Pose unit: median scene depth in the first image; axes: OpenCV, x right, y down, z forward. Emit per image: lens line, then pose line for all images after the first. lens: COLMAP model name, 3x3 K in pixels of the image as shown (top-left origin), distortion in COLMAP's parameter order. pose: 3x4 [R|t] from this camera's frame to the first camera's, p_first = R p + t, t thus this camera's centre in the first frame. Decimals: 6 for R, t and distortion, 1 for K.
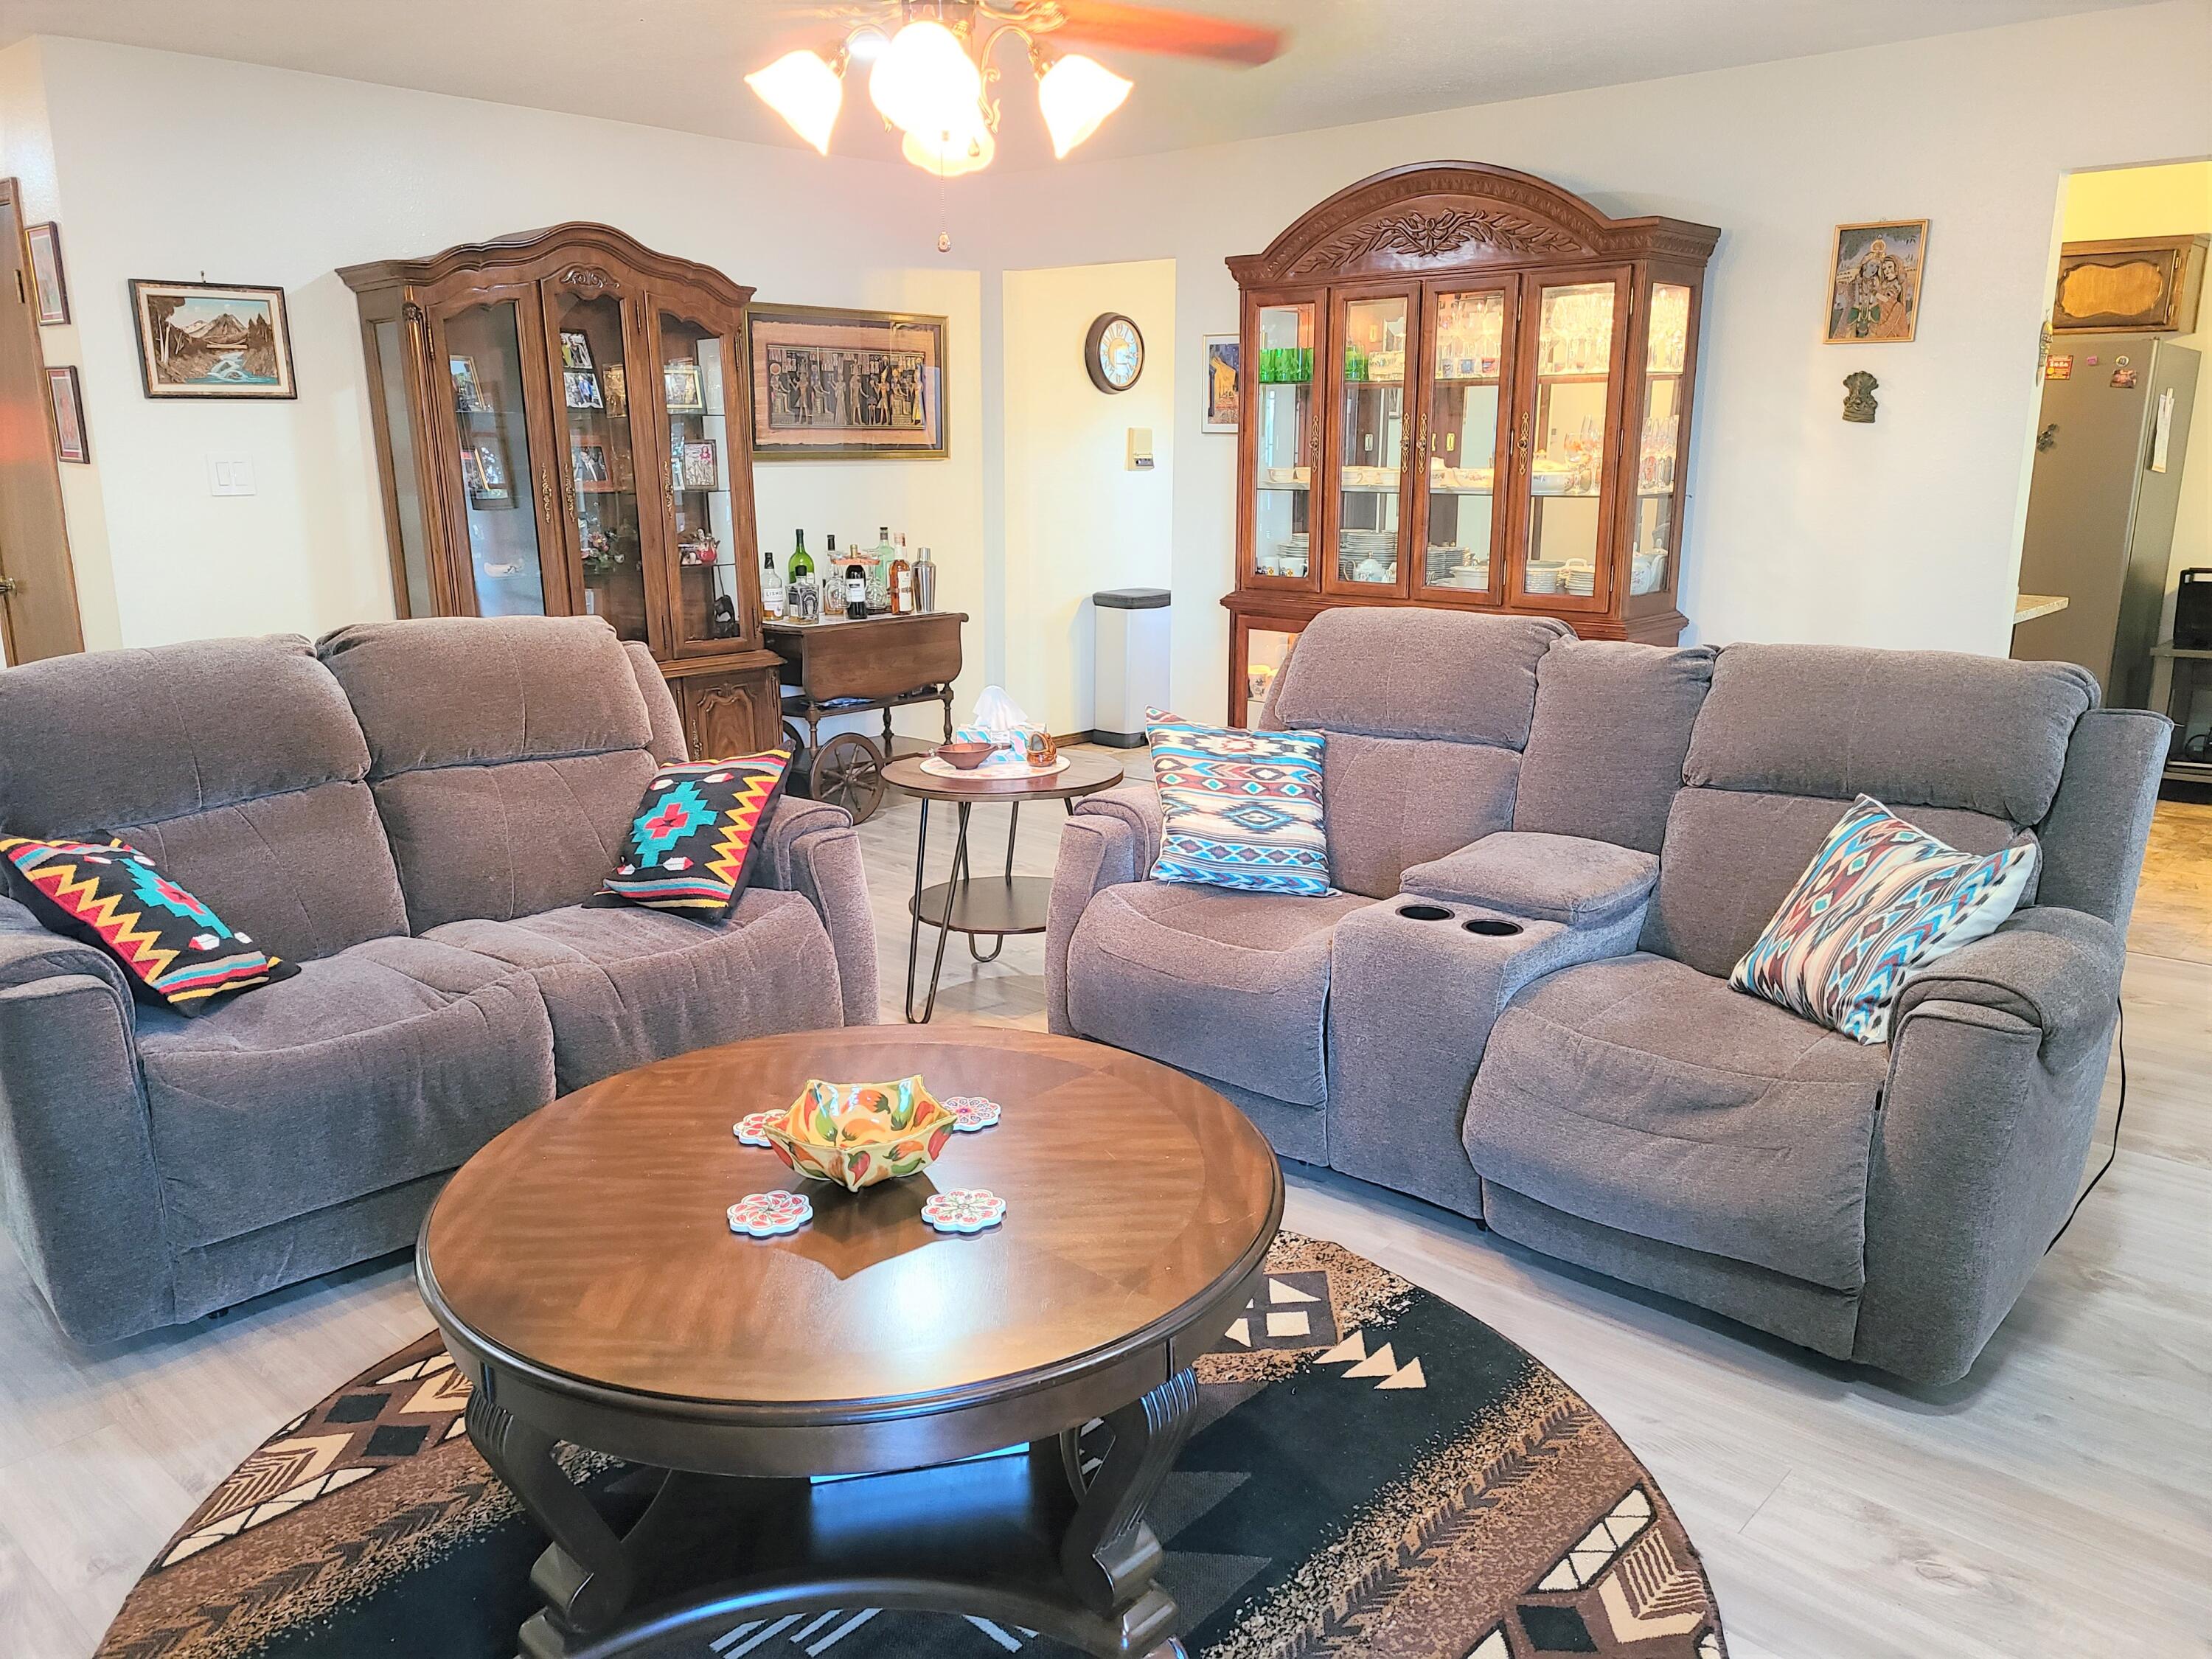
lens RADIAL K [[1656.0, 0, 1111.6], [0, 1656.0, 835.4], [0, 0, 1]] dist [0.064589, -0.055335]
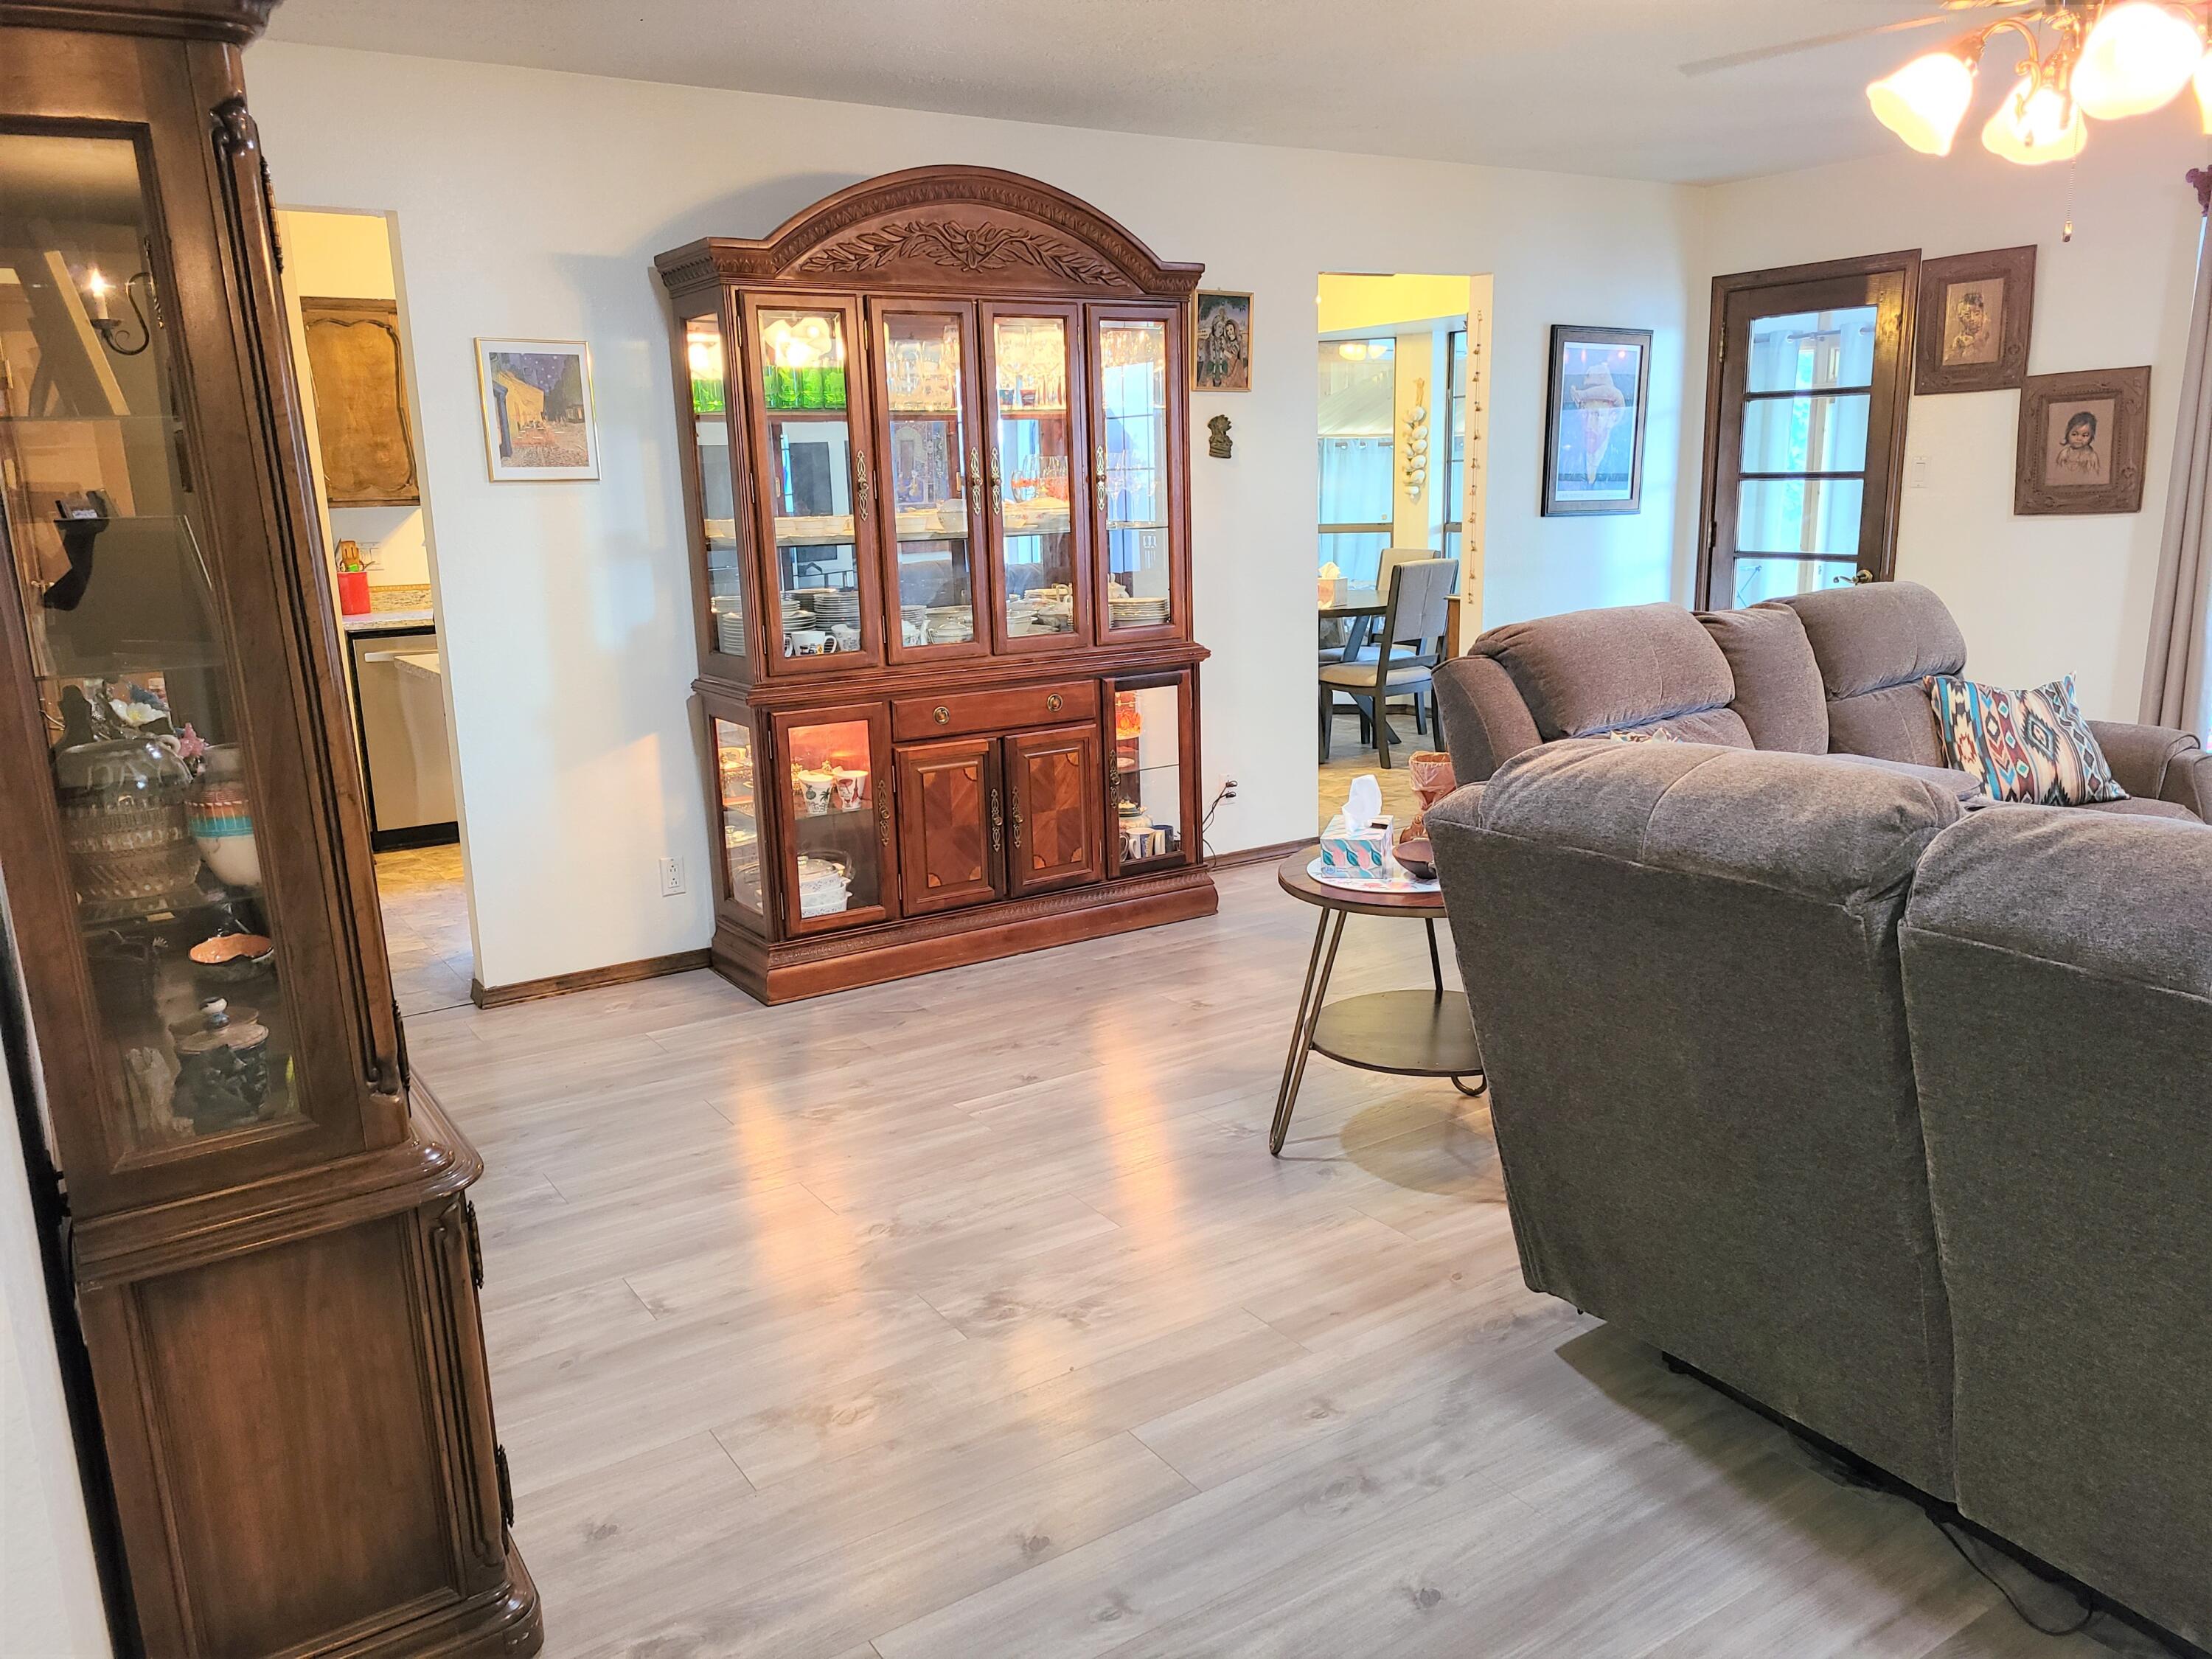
lens RADIAL K [[1656.0, 0, 1111.0], [0, 1656.0, 838.9], [0, 0, 1]] dist [0.064589, -0.055335]
pose [[0.249673, -0.211751, 0.944894, -1.063144], [0.256742, 0.955350, 0.146254, -0.261356], [-0.933674, 0.206078, 0.292890, 1.129929]]
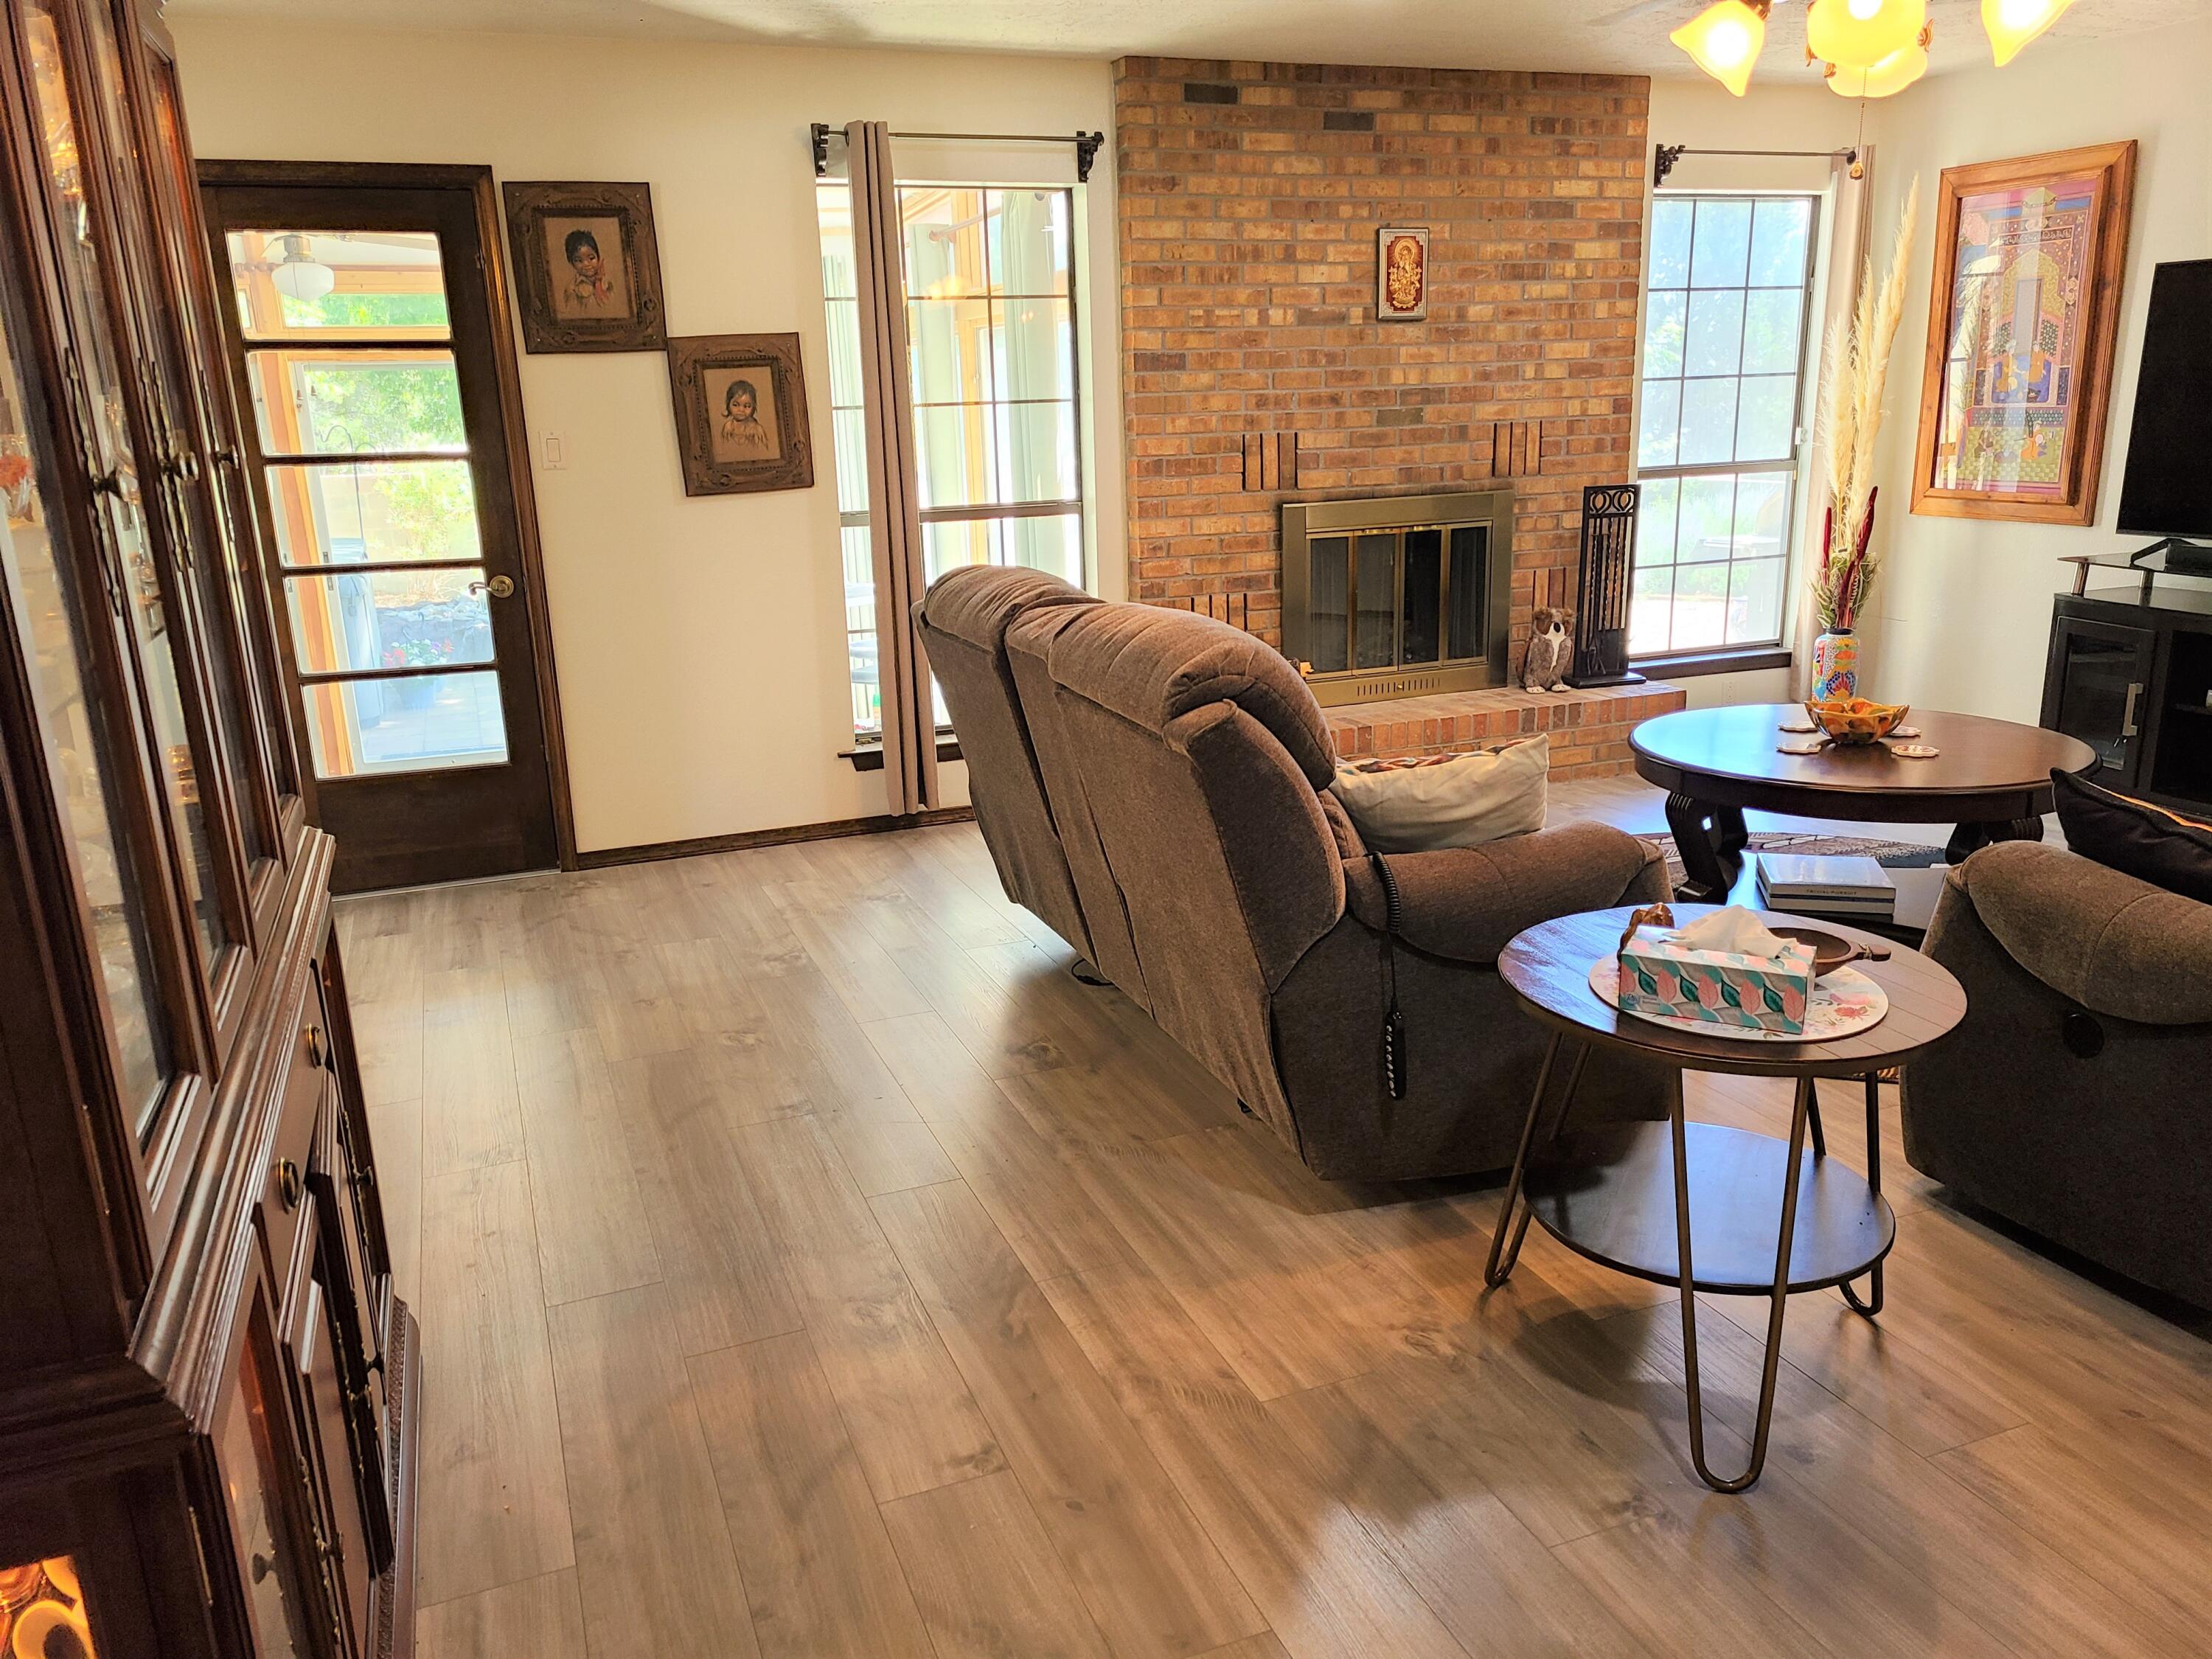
lens RADIAL K [[1656.0, 0, 1108.8], [0, 1656.0, 848.5], [0, 0, 1]] dist [0.064589, -0.055335]
pose [[-0.895075, -0.087416, 0.437263, -0.150114], [0.139510, 0.876472, 0.460797, -0.455244], [-0.423530, 0.473451, -0.772313, 1.870220]]
